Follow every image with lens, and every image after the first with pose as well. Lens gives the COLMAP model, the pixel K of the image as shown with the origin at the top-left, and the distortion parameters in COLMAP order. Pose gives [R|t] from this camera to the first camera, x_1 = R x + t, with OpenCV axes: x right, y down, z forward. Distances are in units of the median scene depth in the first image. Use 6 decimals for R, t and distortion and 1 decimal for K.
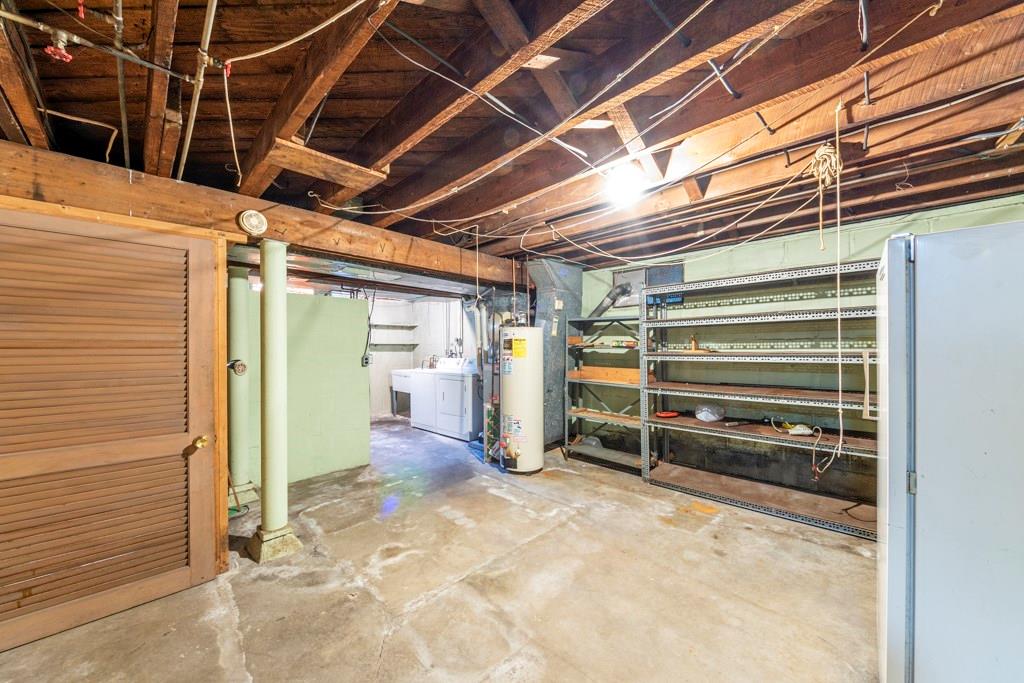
lens RADIAL K [[371.0, 0, 511.0], [0, 371.0, 345.3], [0, 0, 1]] dist [0.018031, -0.009374]
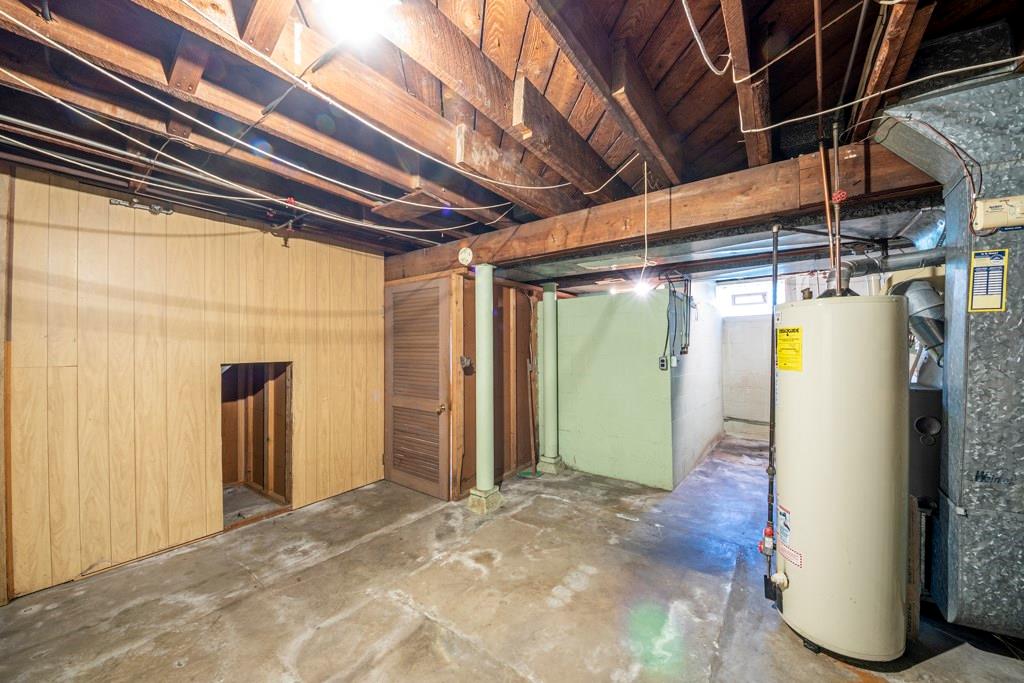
lens RADIAL K [[371.0, 0, 511.0], [0, 371.0, 345.3], [0, 0, 1]] dist [0.018031, -0.009374]
pose [[0.143933, -0.002920, -0.989583, 0.523927], [0.004539, 0.999987, -0.002290, 0.001778], [0.989577, -0.004162, 0.143944, 0.748985]]
